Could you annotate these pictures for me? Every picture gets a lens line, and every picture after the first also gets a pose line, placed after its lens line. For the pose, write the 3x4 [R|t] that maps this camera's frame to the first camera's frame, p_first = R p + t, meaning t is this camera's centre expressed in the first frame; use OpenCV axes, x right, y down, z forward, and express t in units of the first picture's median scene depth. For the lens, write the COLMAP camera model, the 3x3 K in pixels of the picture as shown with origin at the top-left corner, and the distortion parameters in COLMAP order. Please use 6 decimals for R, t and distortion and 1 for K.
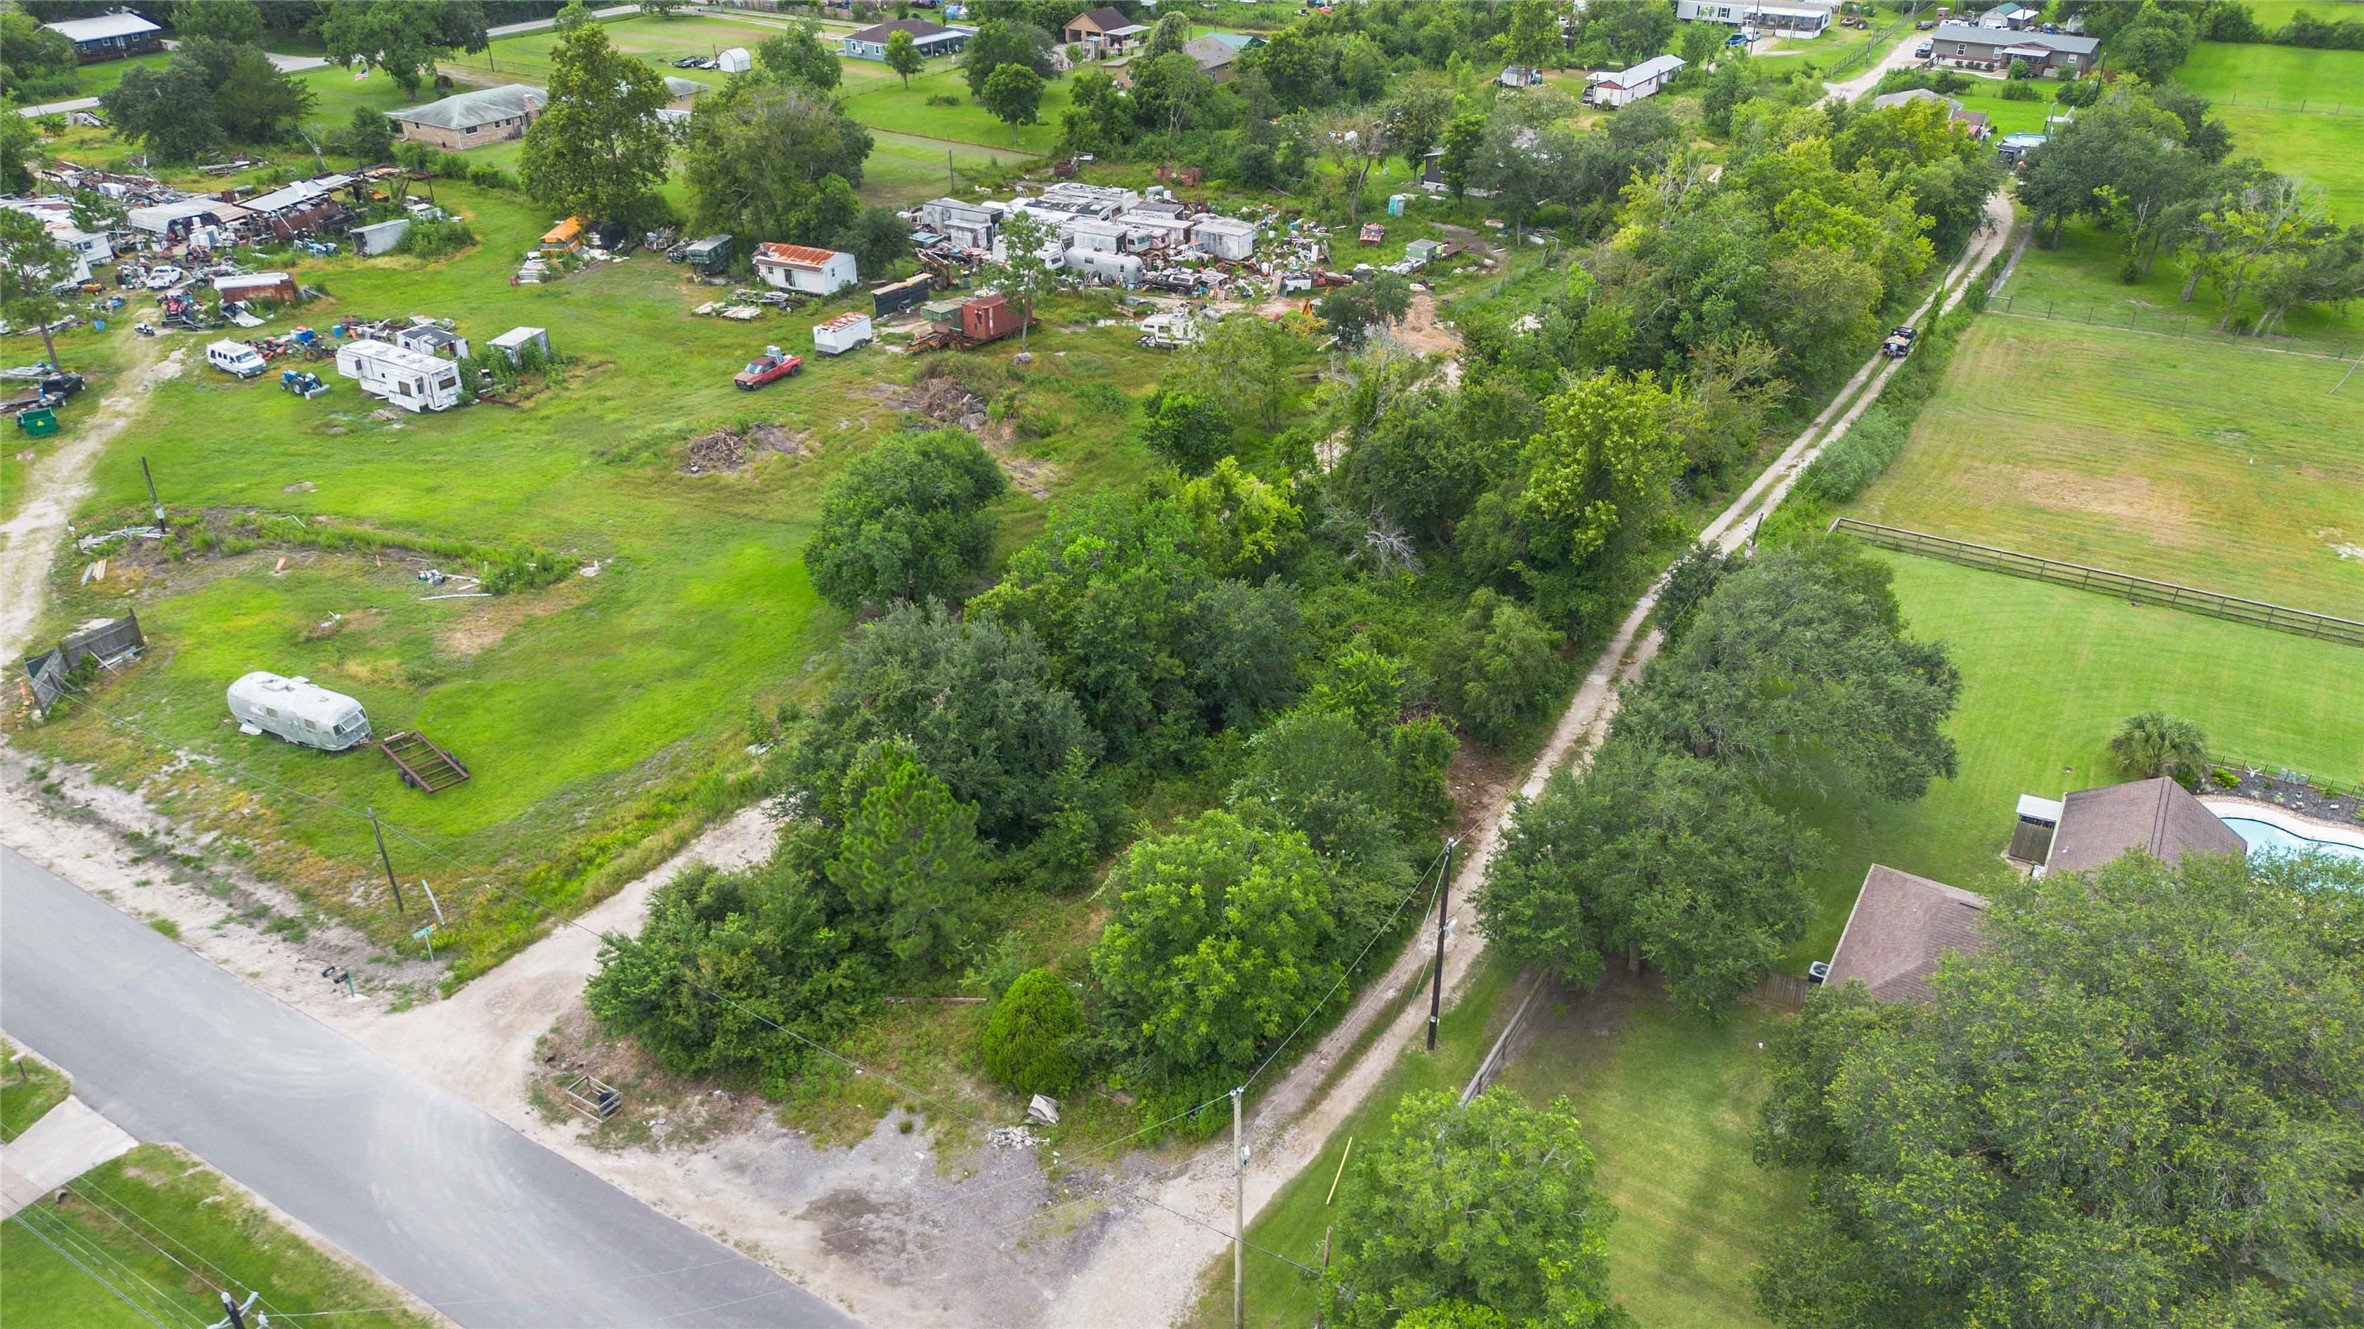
lens RADIAL K [[1666.7, 0, 1182.0], [0, 1666.7, 664.5], [0, 0, 1]] dist [0.086087, -0.112858]
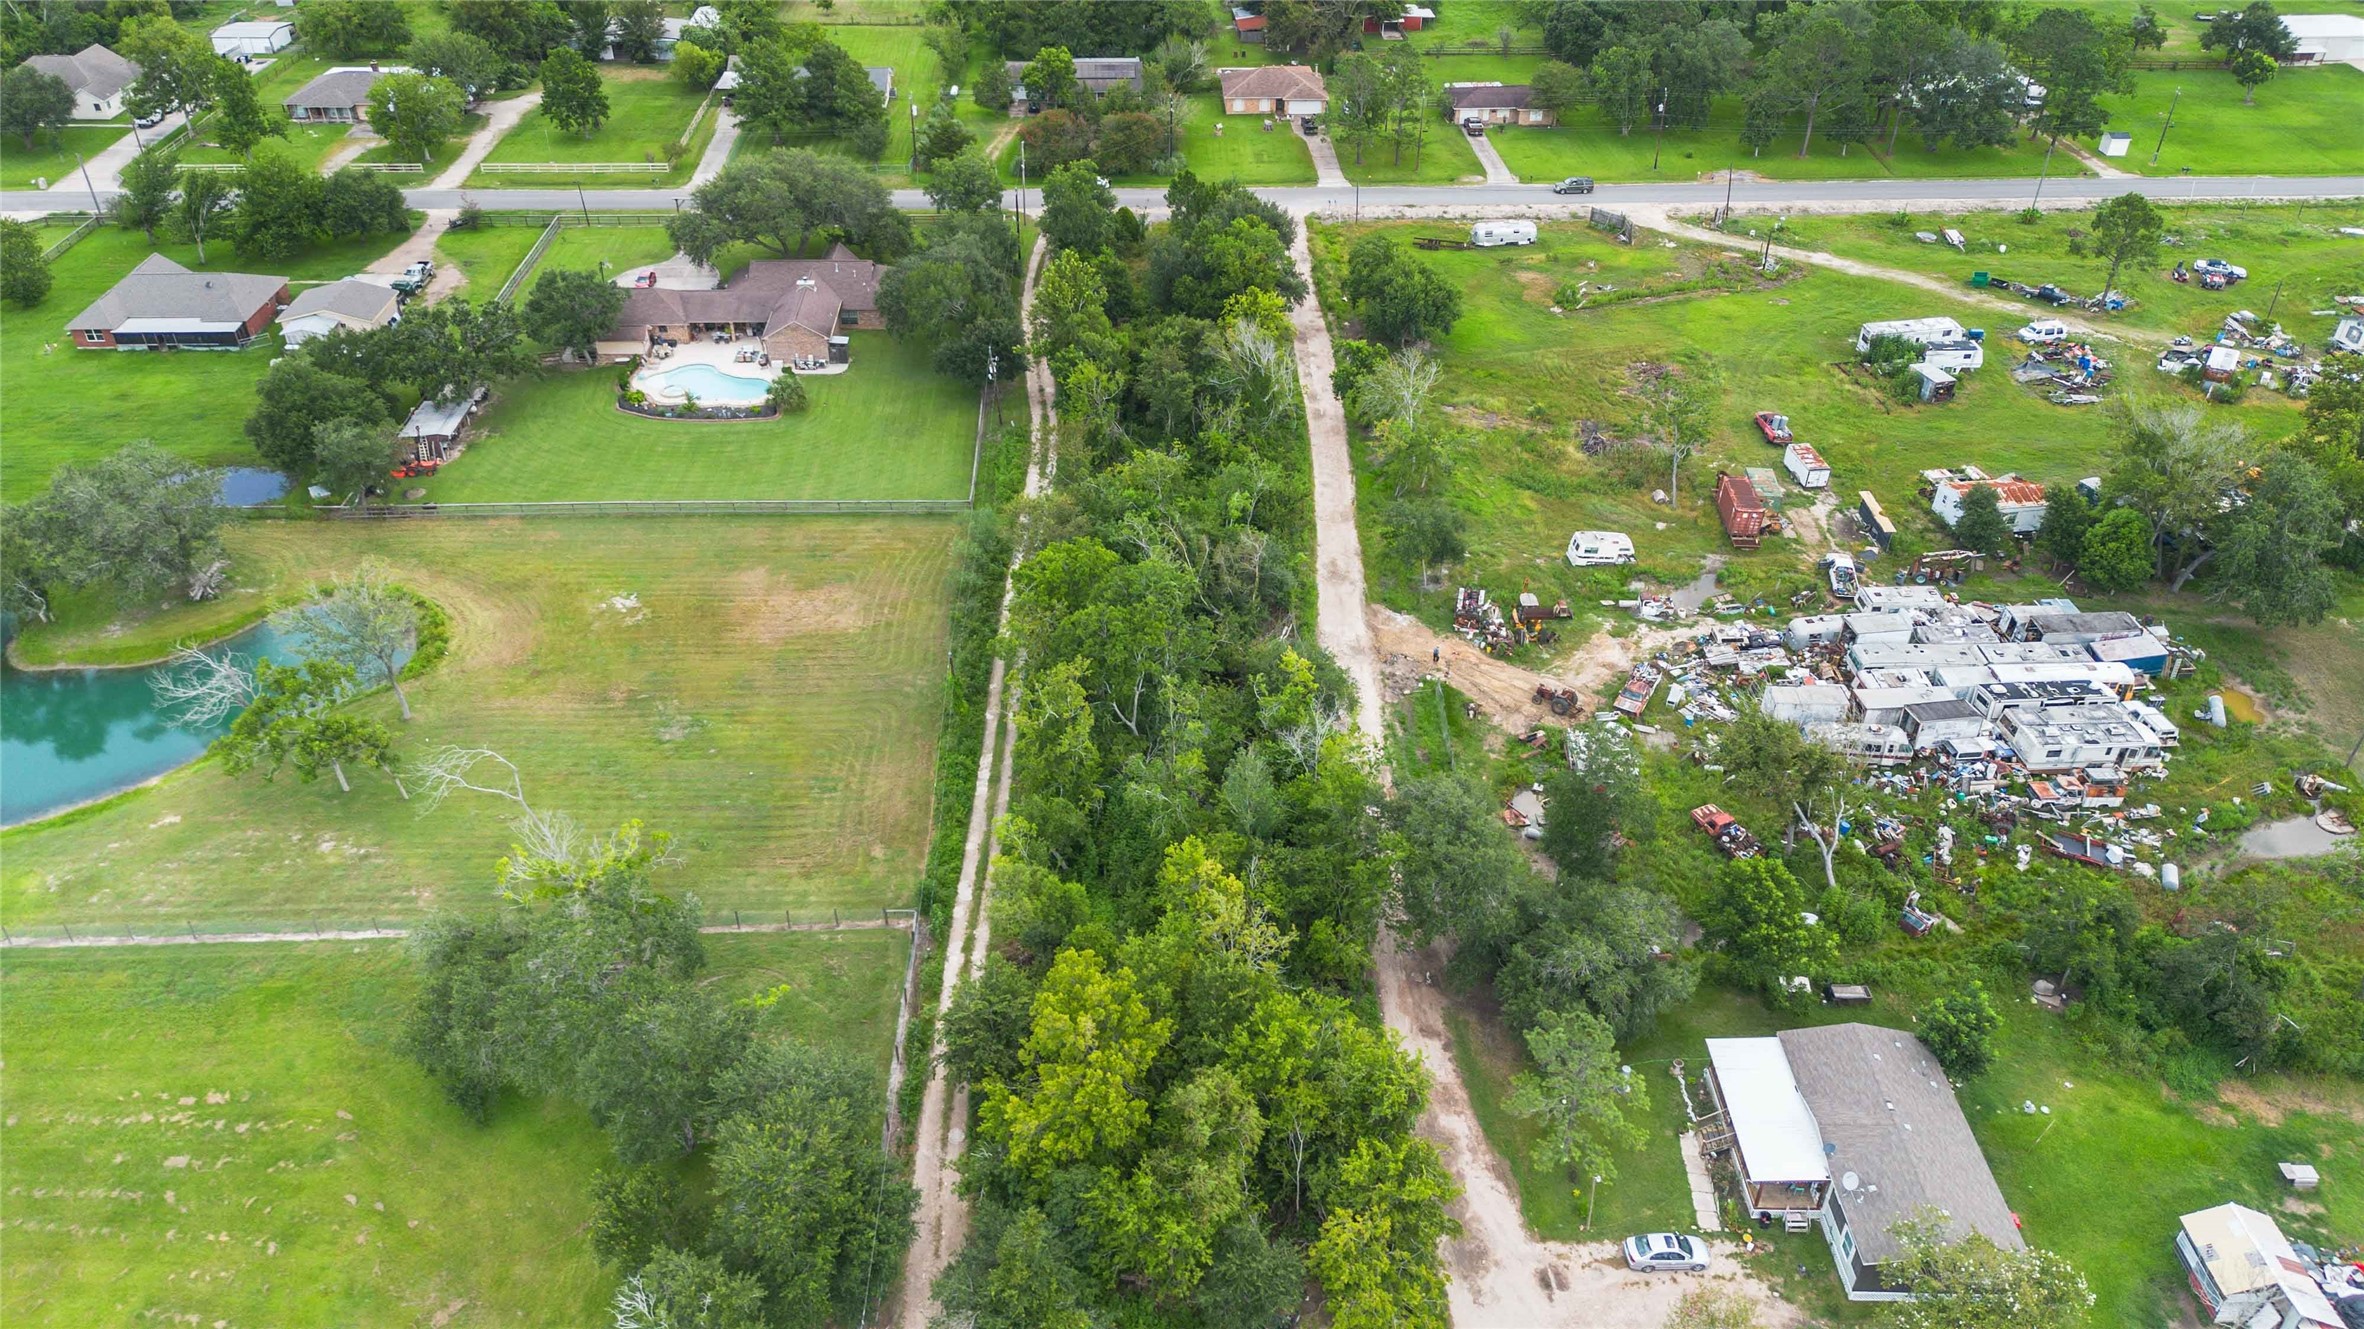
lens RADIAL K [[1664.0, 0, 1182.0], [0, 1664.0, 664.5], [0, 0, 1]] dist [0.058778, -0.063715]
pose [[-0.833055, 0.317378, -0.453090, 1.319549], [-0.281080, 0.462596, 0.840832, -1.809925], [0.476459, 0.827814, -0.296160, 2.307405]]
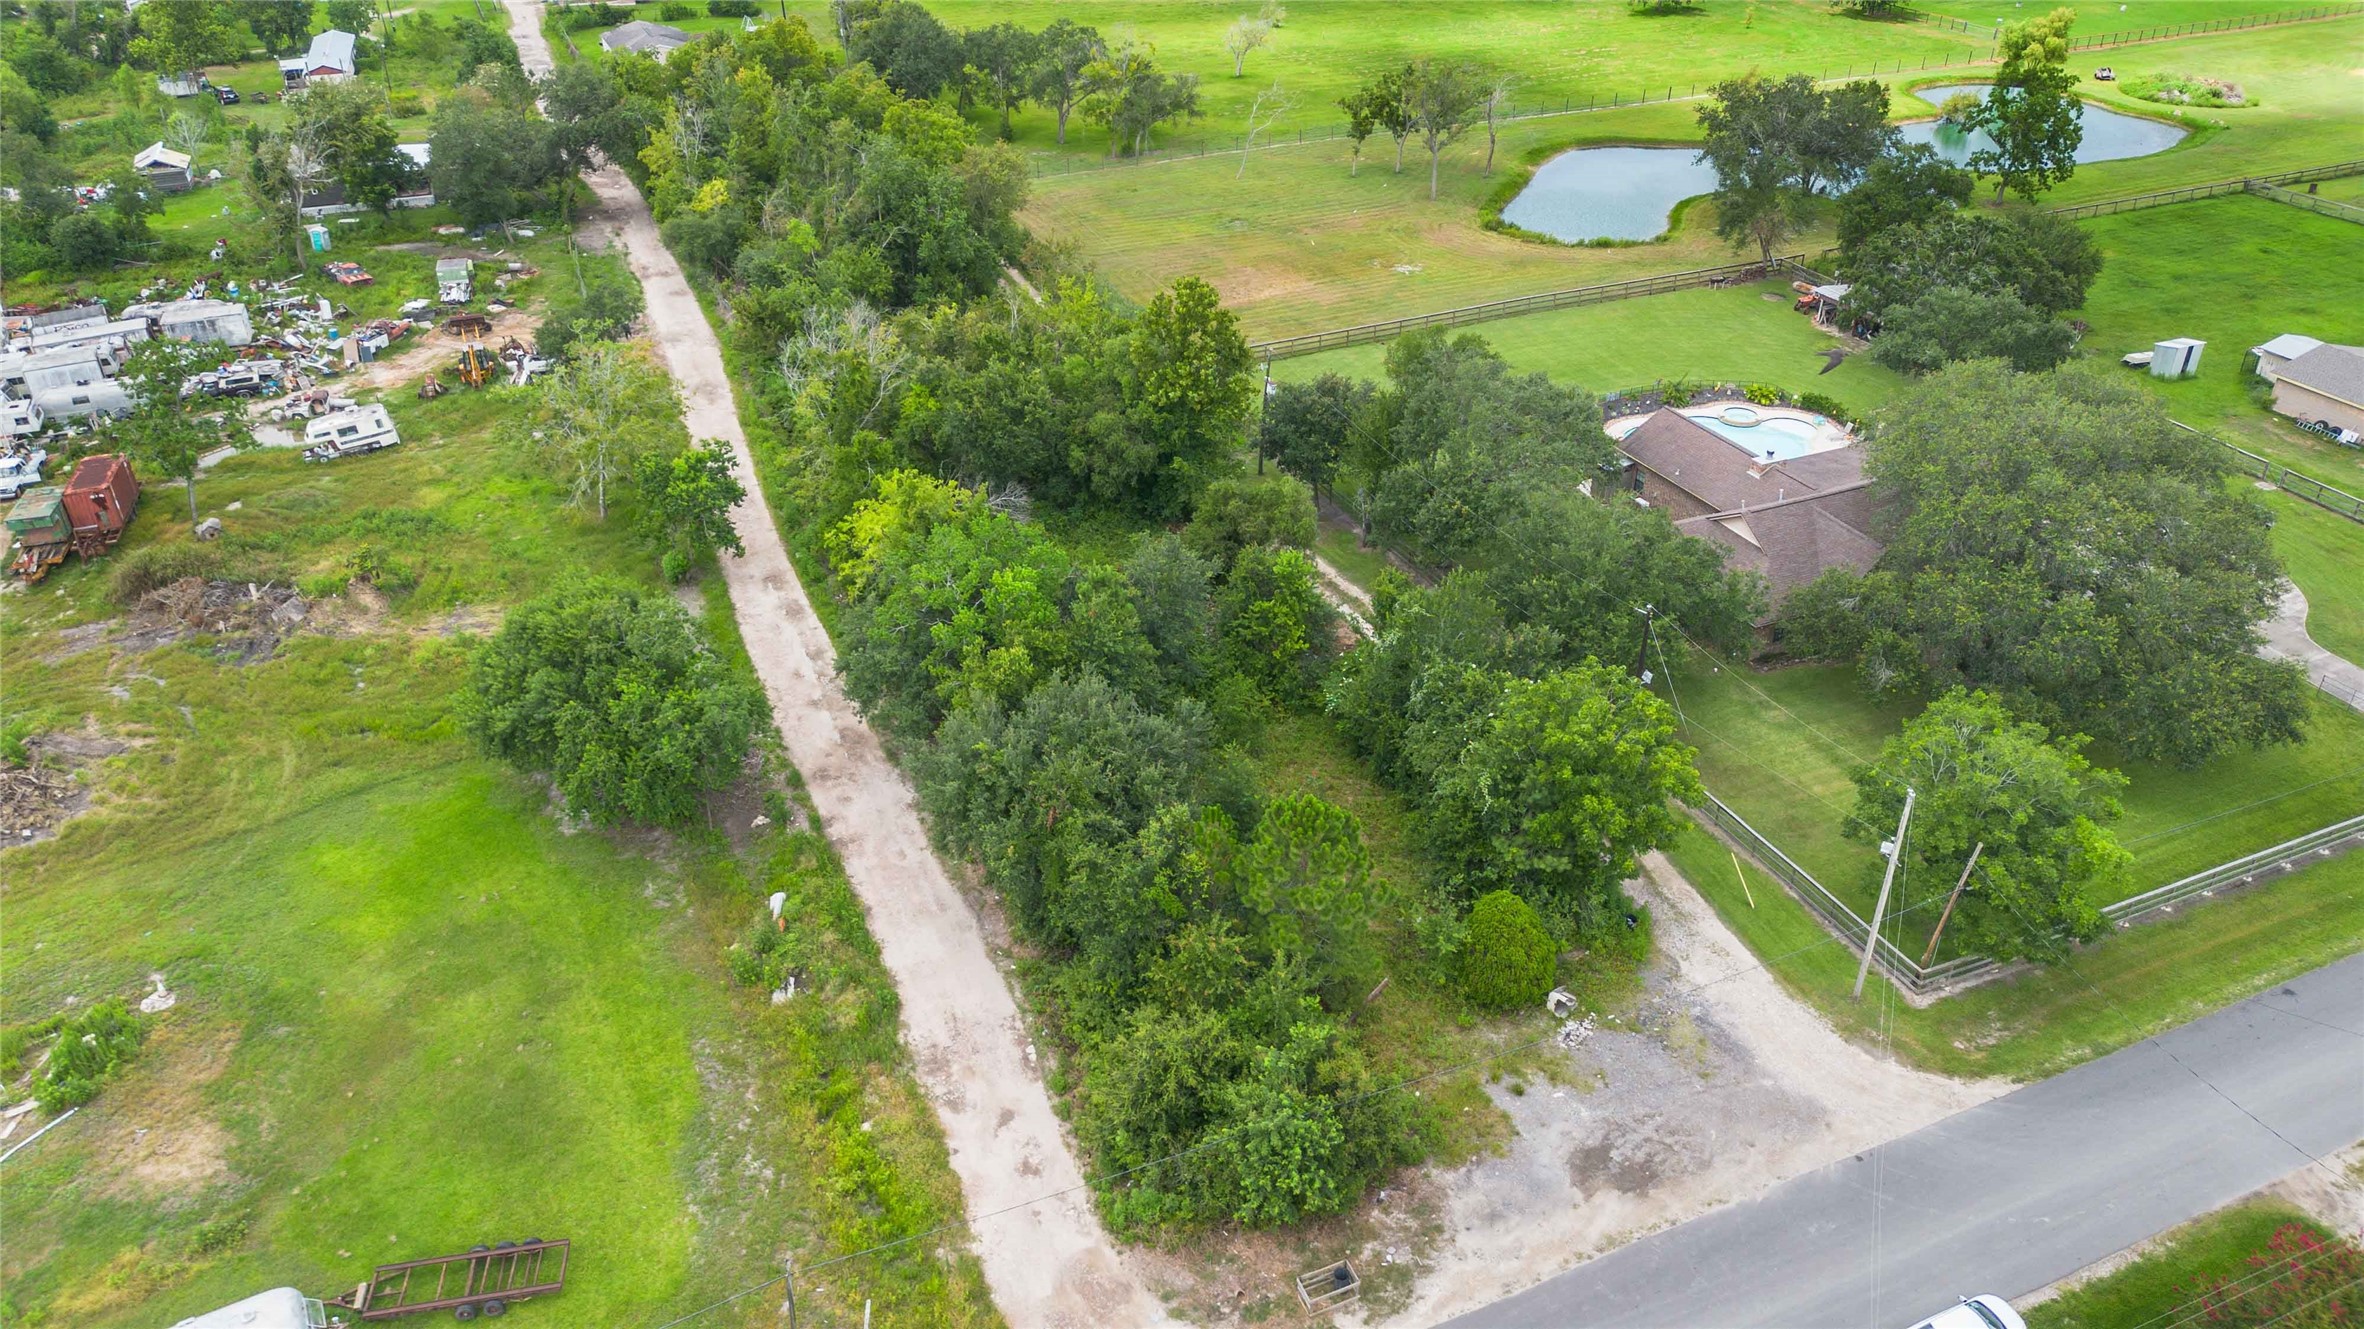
lens RADIAL K [[1664.0, 0, 1182.0], [0, 1664.0, 664.5], [0, 0, 1]] dist [0.058778, -0.063715]
pose [[0.572104, -0.430059, 0.698388, -0.720821], [0.408447, 0.887797, 0.212104, -0.202544], [-0.711244, 0.163909, 0.683568, 0.347435]]
